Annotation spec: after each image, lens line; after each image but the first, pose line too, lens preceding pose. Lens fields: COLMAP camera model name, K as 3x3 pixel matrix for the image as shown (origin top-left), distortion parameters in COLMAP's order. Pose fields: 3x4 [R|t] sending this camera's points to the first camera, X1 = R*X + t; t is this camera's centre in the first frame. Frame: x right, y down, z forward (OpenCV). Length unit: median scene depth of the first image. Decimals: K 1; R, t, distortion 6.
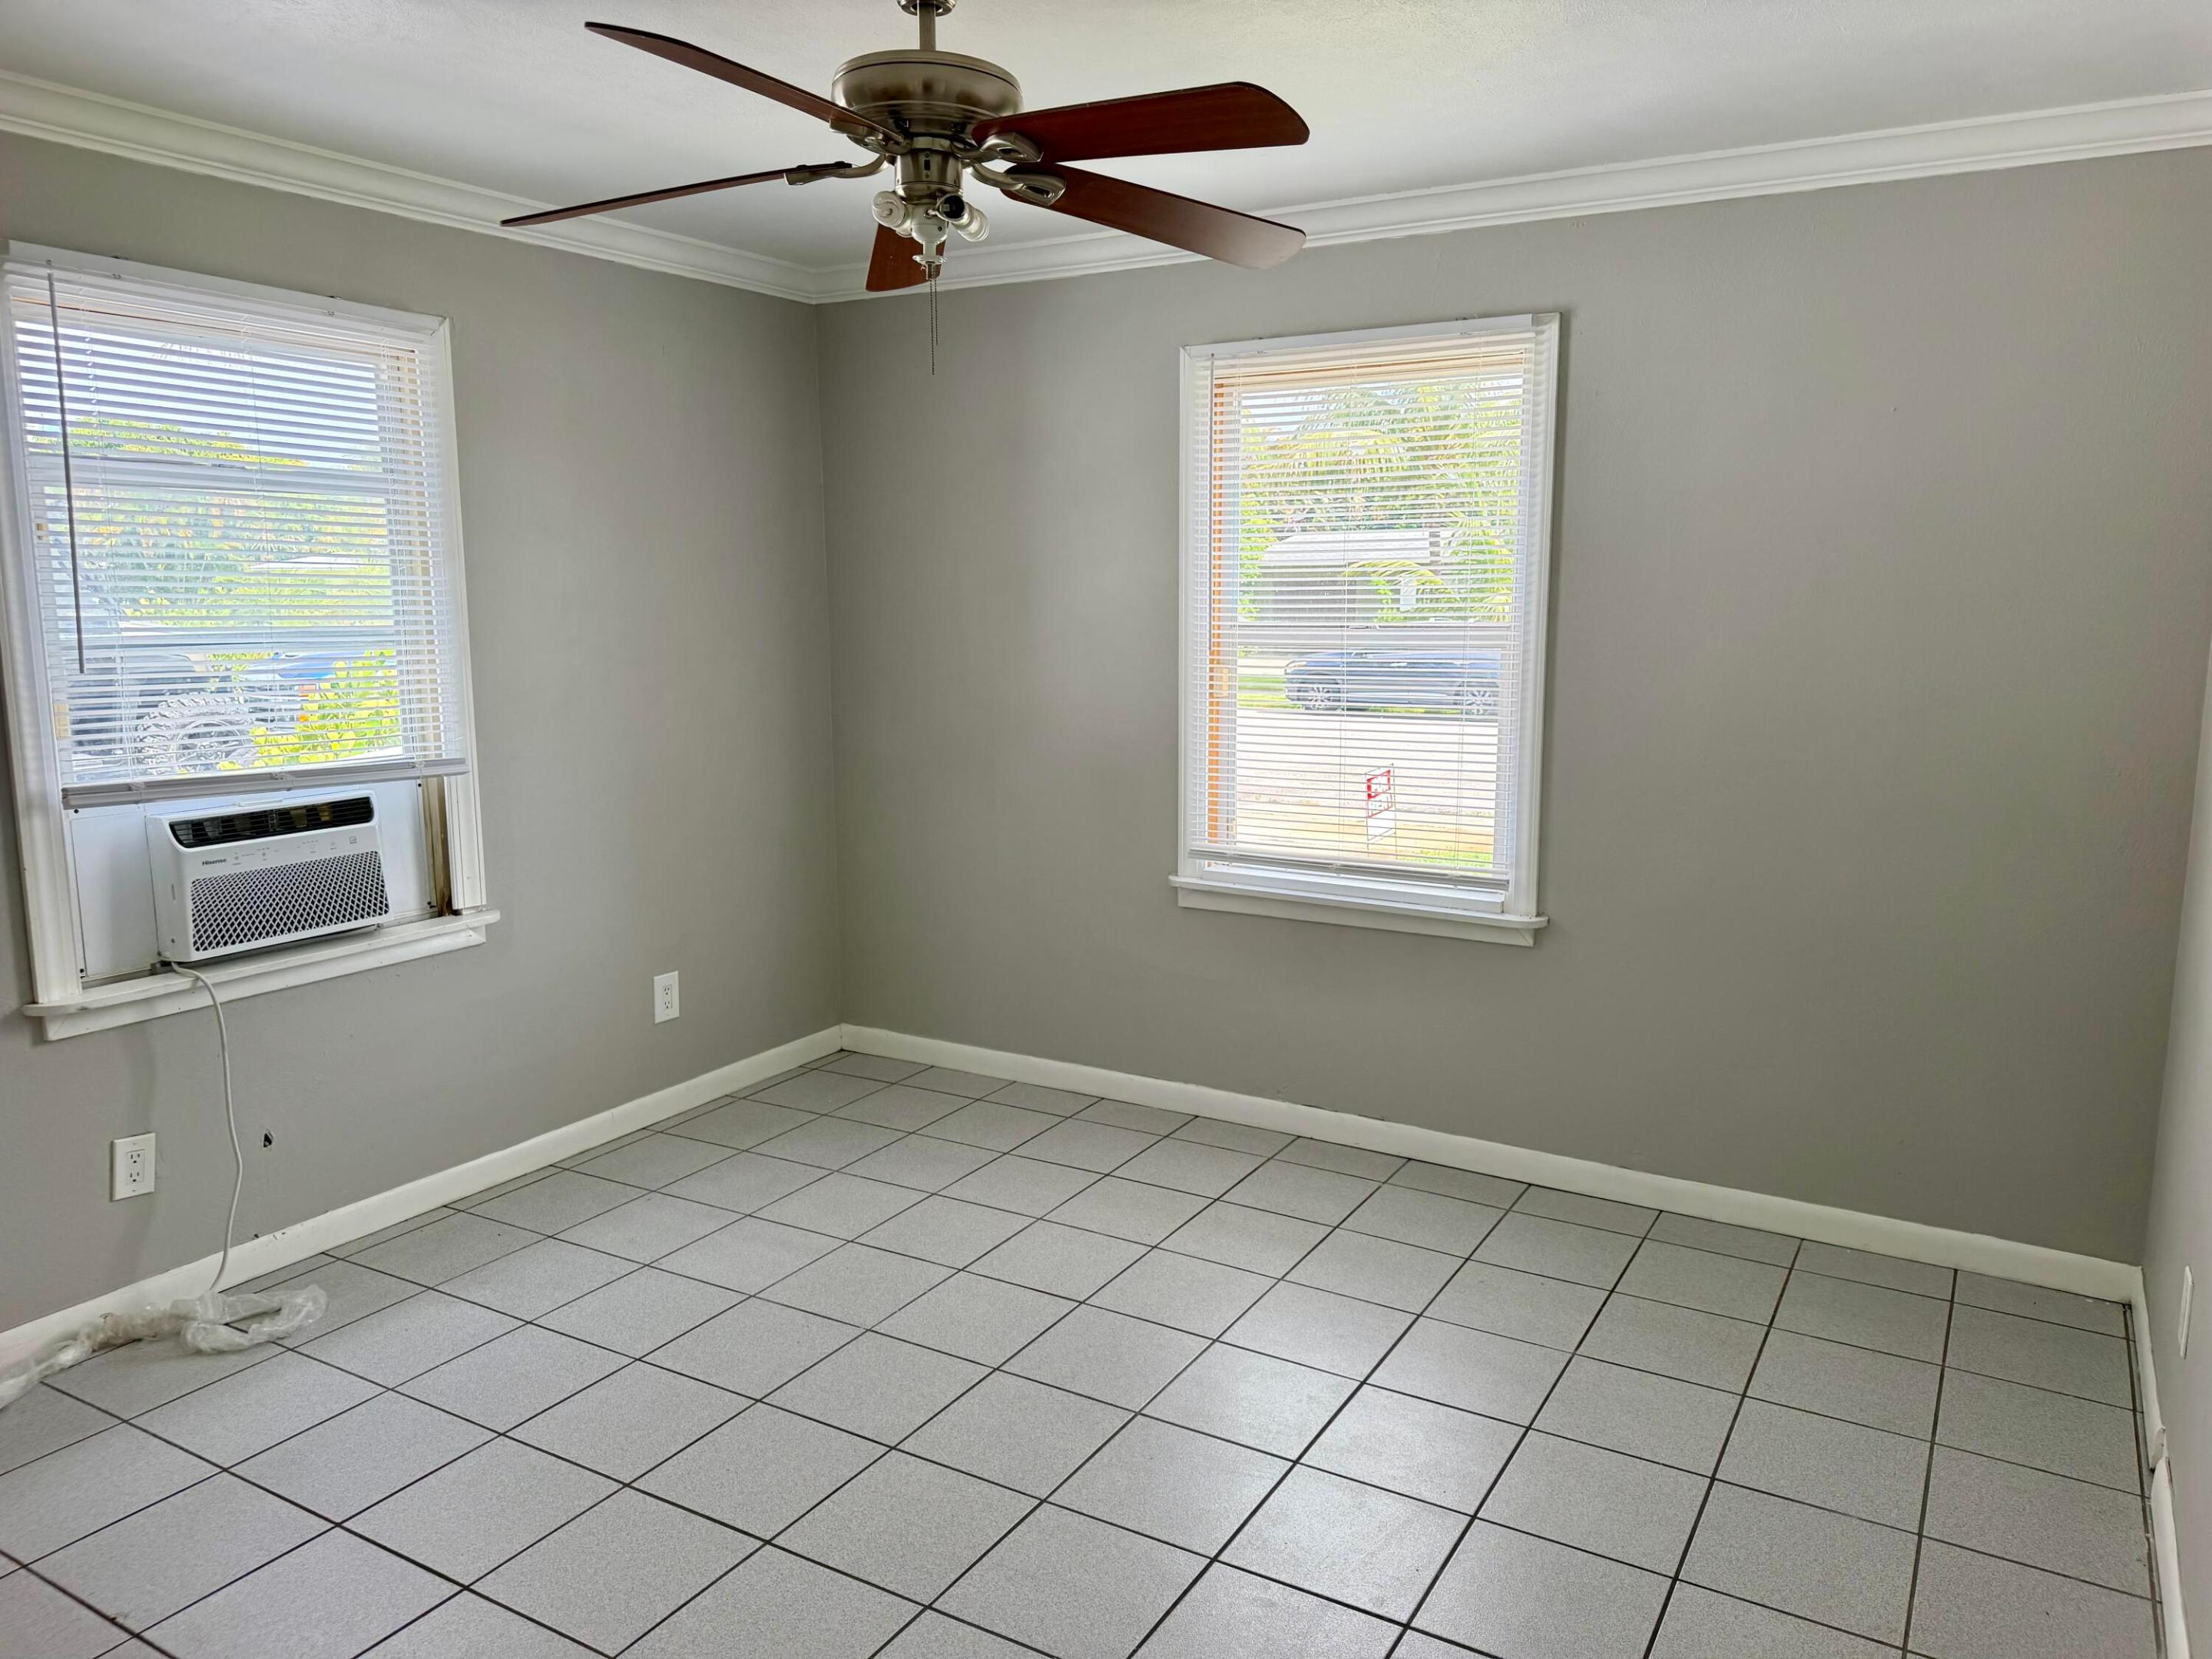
lens RADIAL K [[1559.3, 0, 1104.2], [0, 1559.3, 826.9], [0, 0, 1]] dist [0.032637, -0.004152]
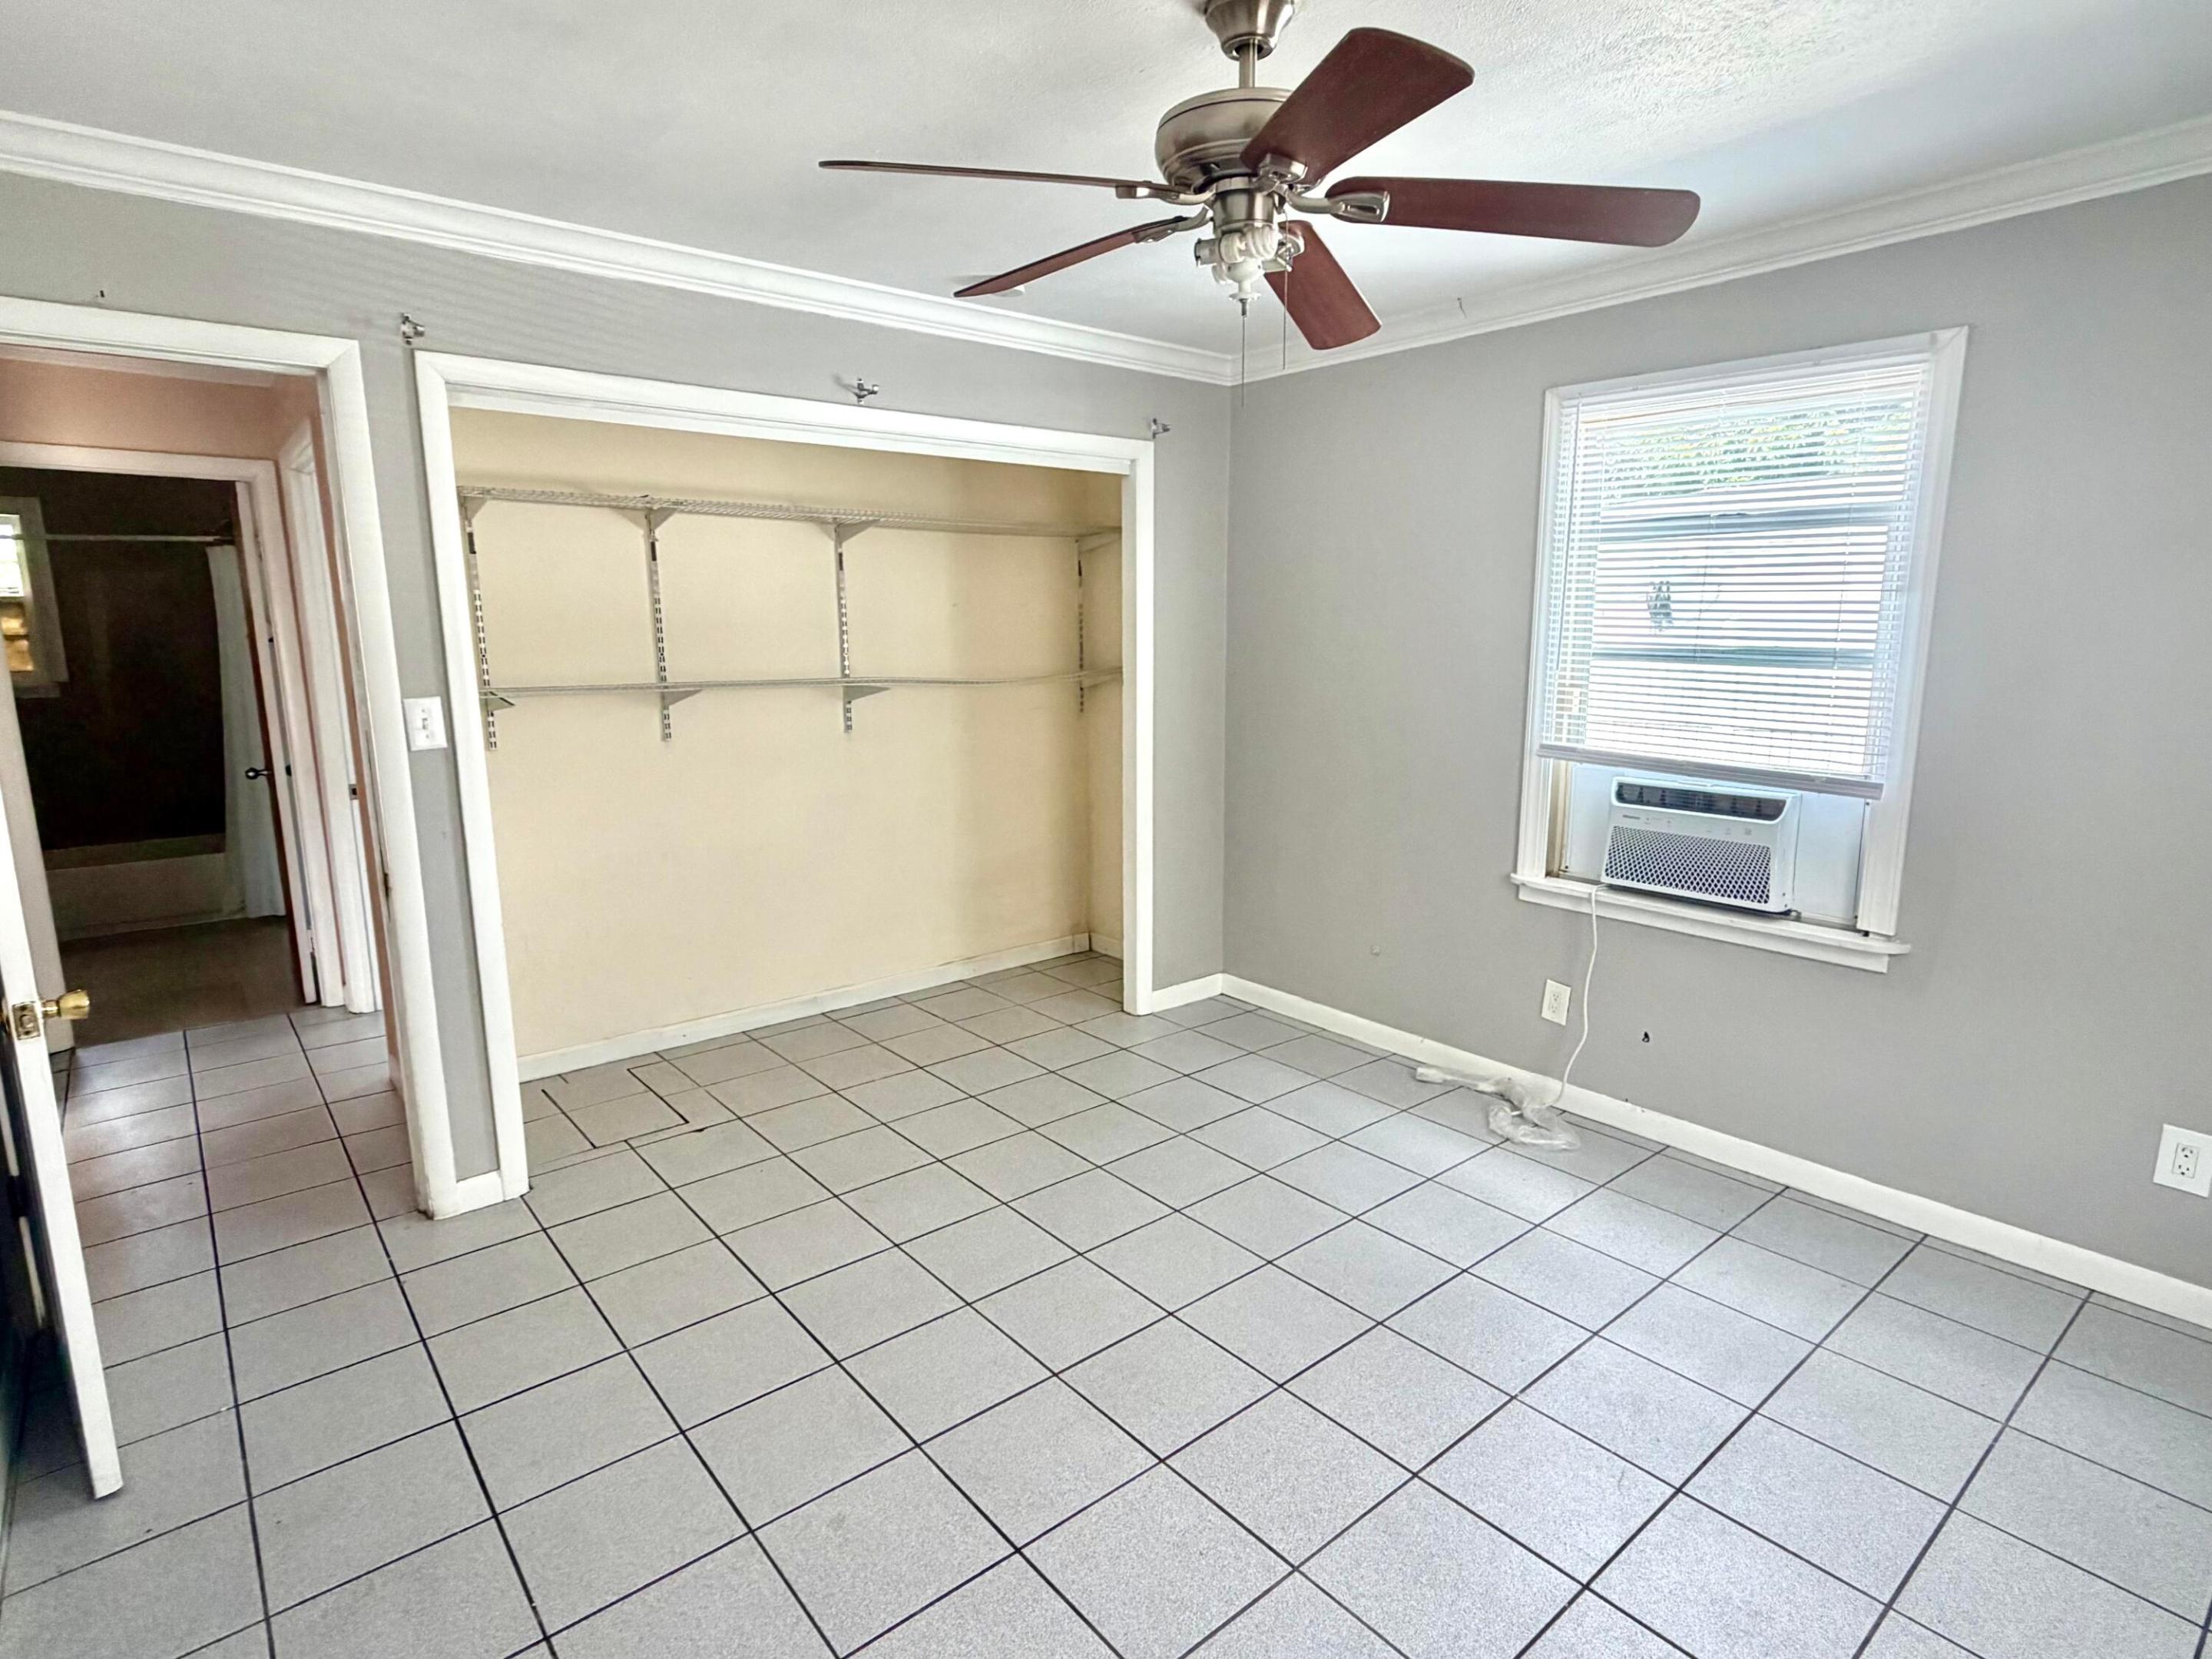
lens RADIAL K [[1171.5, 0, 1109.2], [0, 1171.5, 833.6], [0, 0, 1]] dist [0.006377, 0.000833]
pose [[-0.338191, 0.169245, -0.925734, 0.523882], [-0.139664, 0.963776, 0.227222, -0.131147], [0.930656, 0.206136, -0.302303, 0.894573]]
